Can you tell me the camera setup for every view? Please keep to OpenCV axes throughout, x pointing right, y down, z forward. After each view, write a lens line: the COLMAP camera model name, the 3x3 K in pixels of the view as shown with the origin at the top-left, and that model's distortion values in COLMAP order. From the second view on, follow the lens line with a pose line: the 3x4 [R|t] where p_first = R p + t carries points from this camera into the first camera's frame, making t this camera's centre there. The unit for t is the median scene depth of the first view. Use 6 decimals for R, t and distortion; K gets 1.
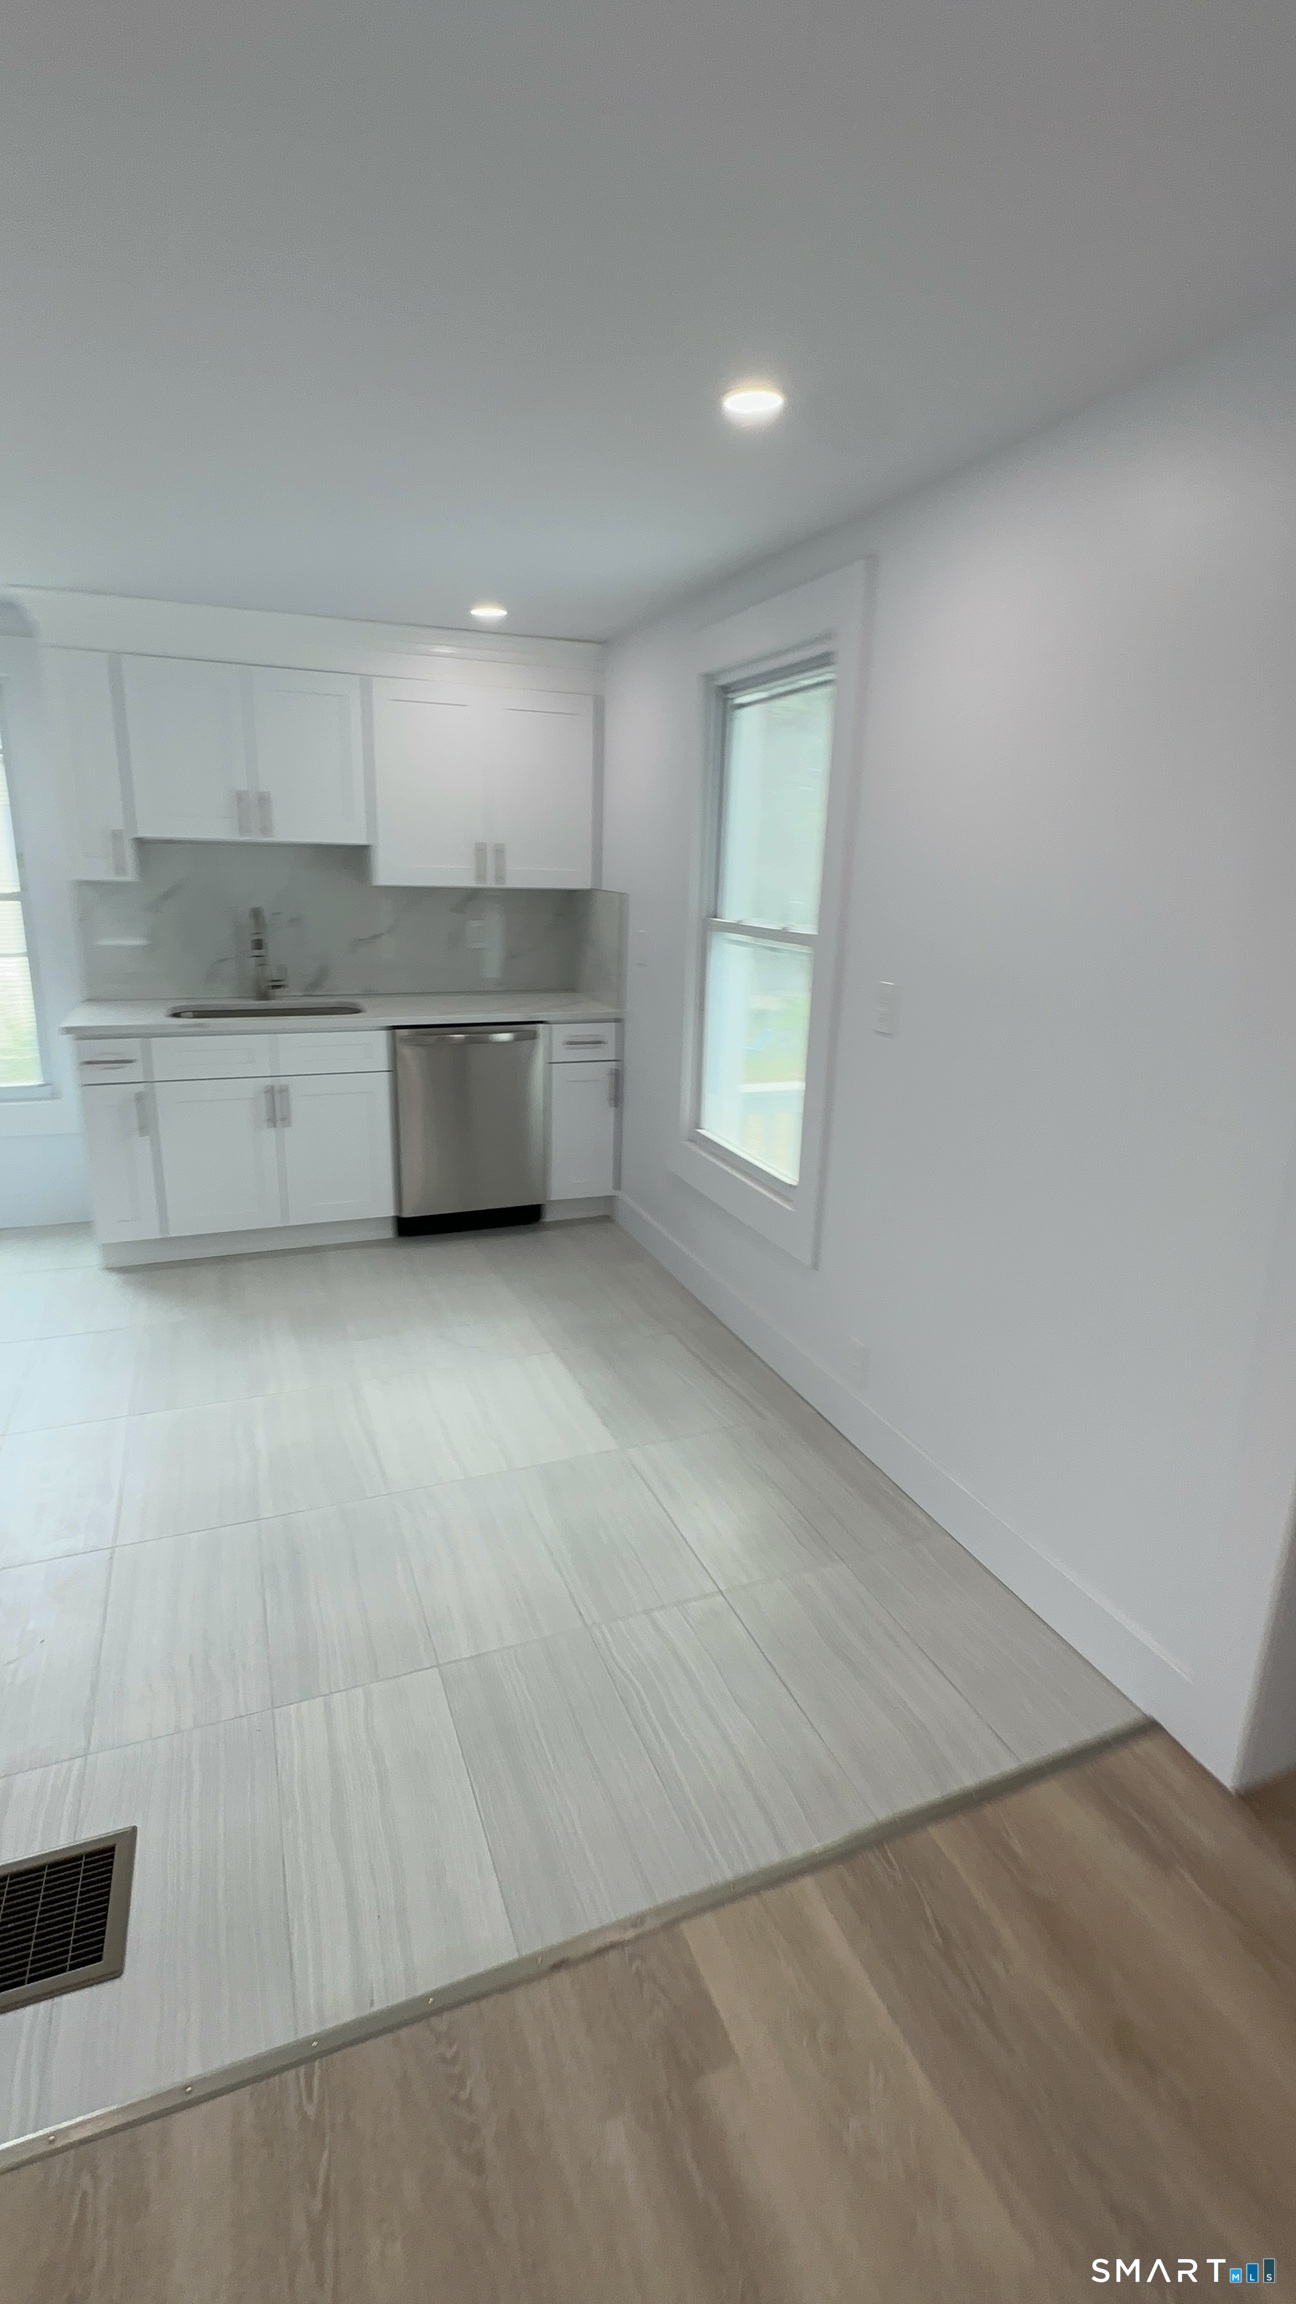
lens RADIAL K [[1046.2, 0, 650.6], [0, 1046.2, 1152.3], [0, 0, 1]] dist [-0.005799, 0.000536]
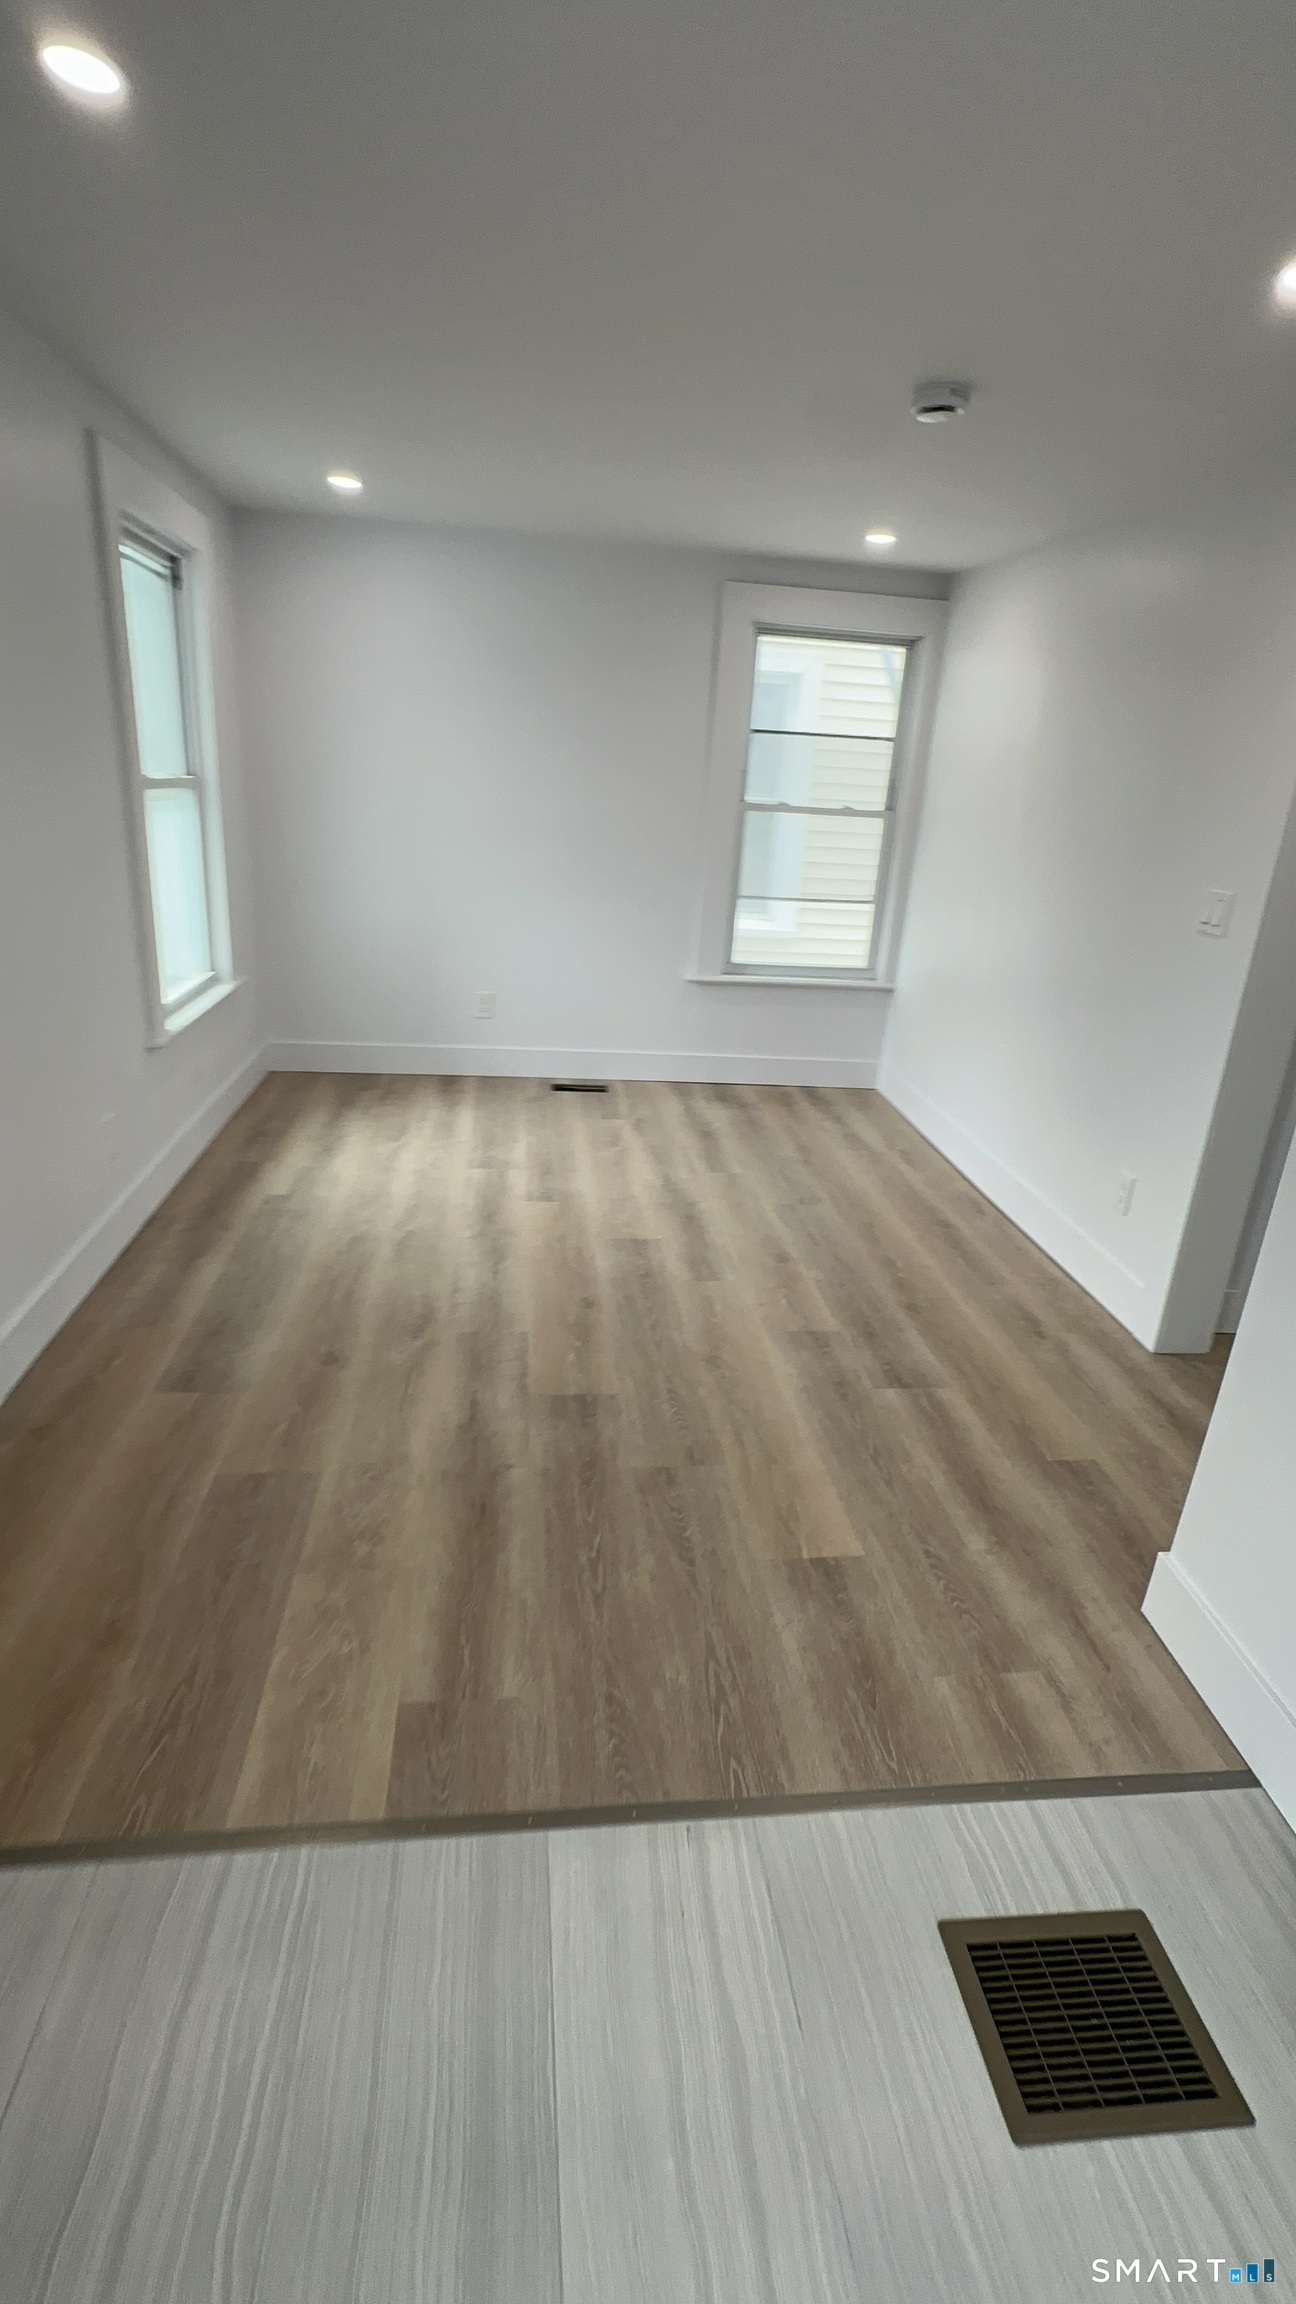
lens RADIAL K [[1046.2, 0, 633.3], [0, 1046.2, 1148.0], [0, 0, 1]] dist [-0.005799, 0.000536]
pose [[-0.958092, -0.171328, 0.229579, -0.345811], [-0.009615, 0.820215, 0.571974, -0.371469], [-0.286300, 0.545796, -0.787489, 1.504401]]
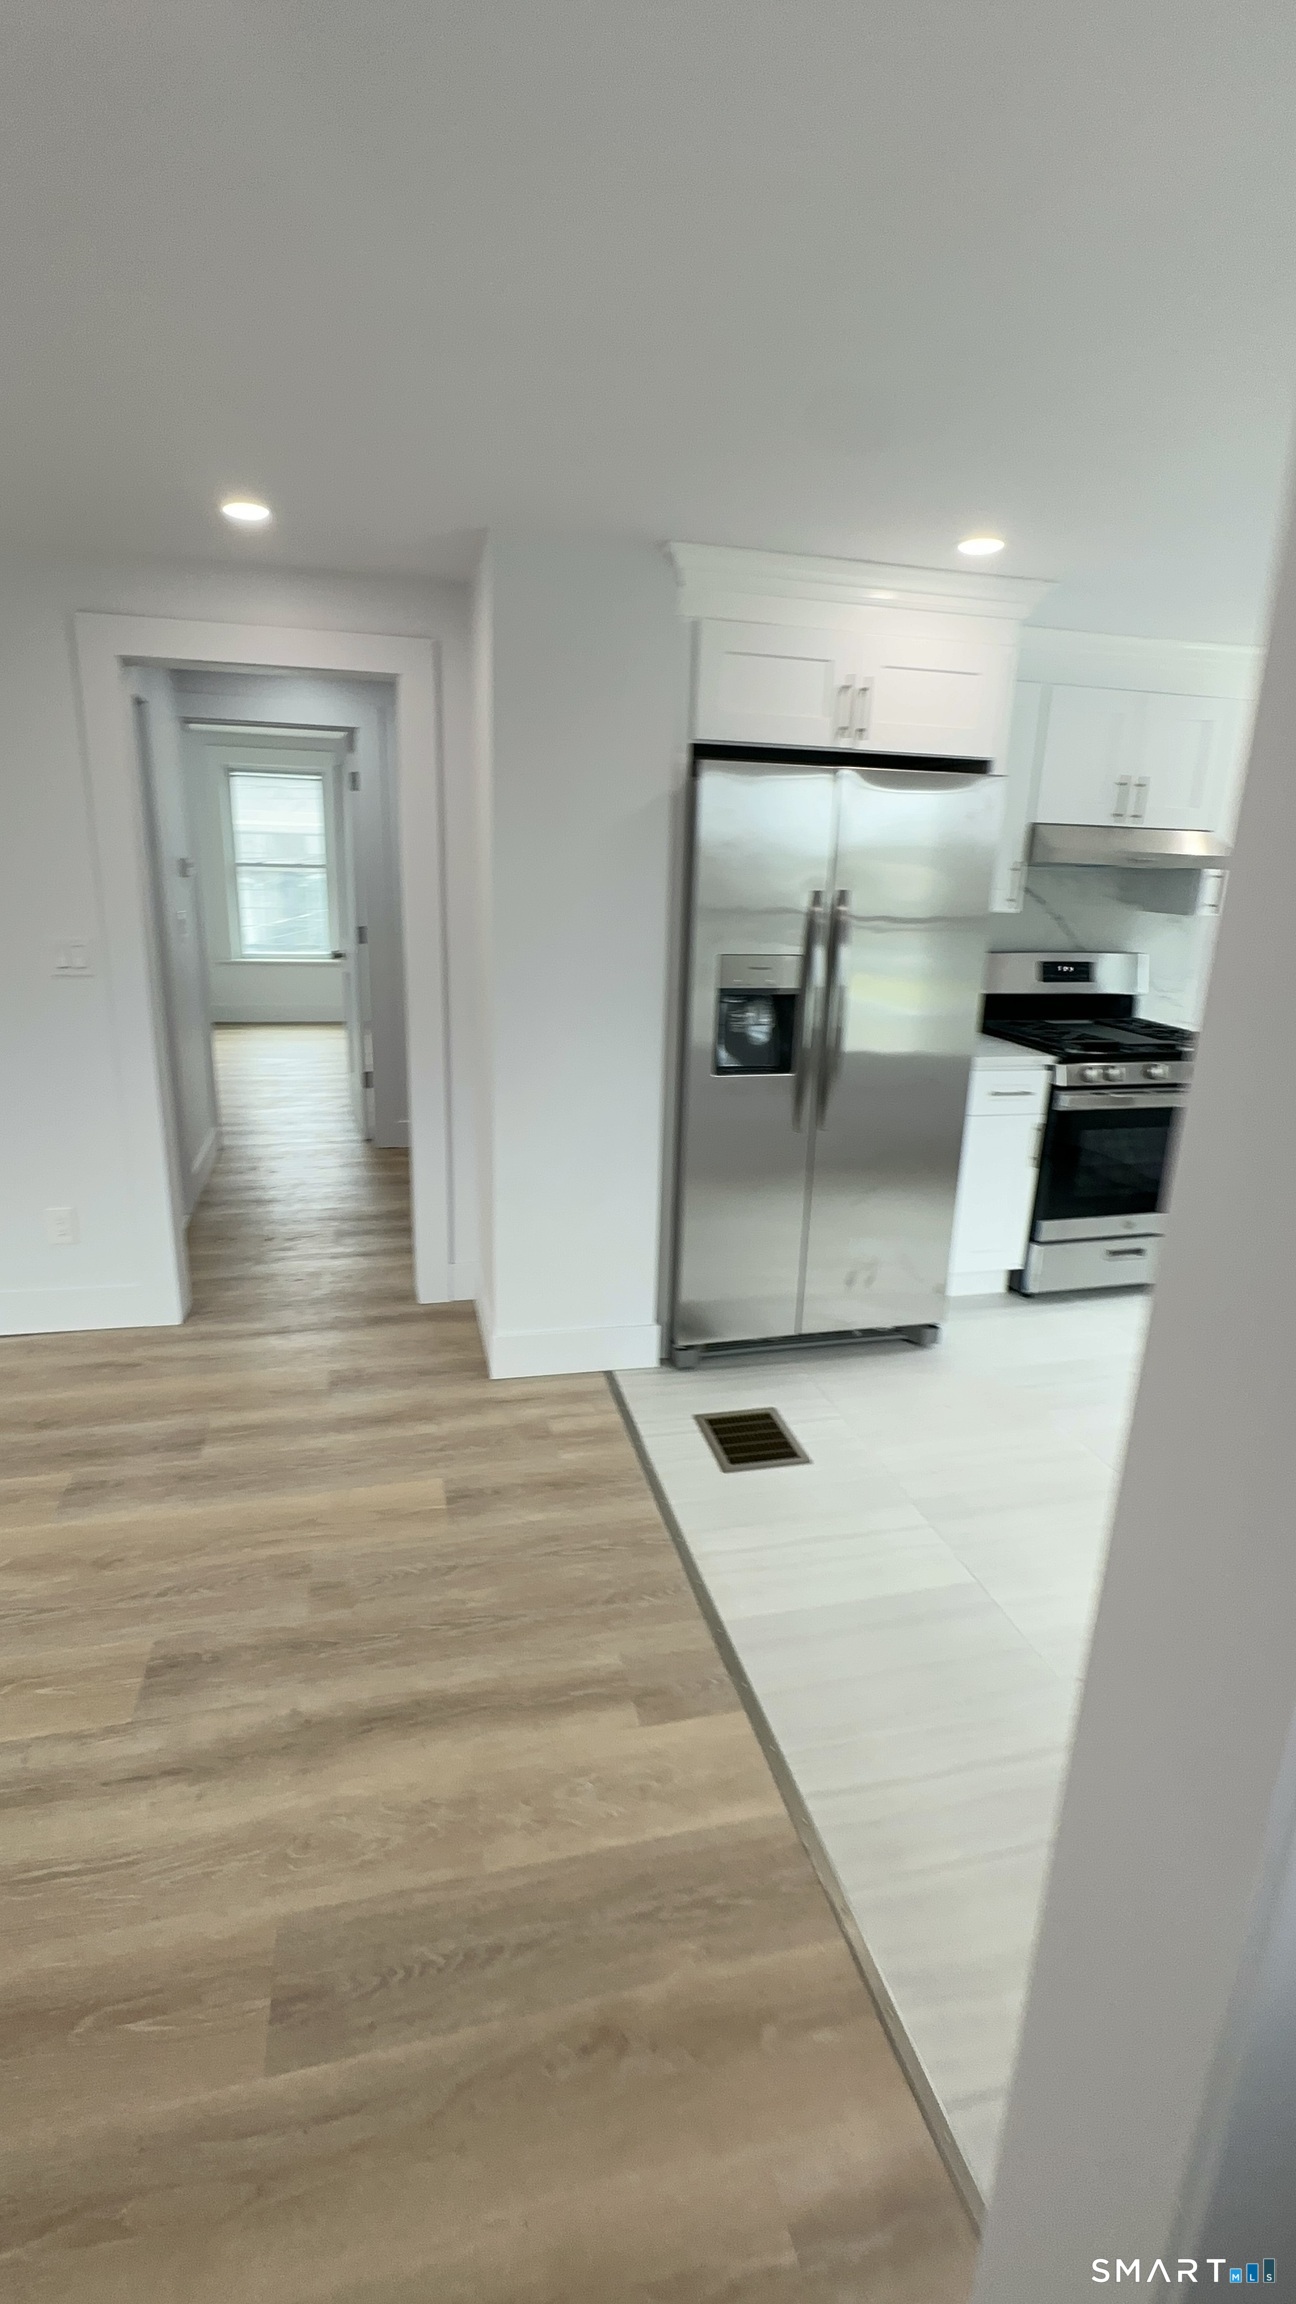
lens RADIAL K [[1046.2, 0, 657.9], [0, 1046.2, 1148.7], [0, 0, 1]] dist [-0.005799, 0.000536]
pose [[-0.132520, 0.237391, -0.962332, 1.225298], [-0.299513, 0.915917, 0.267186, -0.220429], [0.944844, 0.323639, -0.050276, 0.821816]]
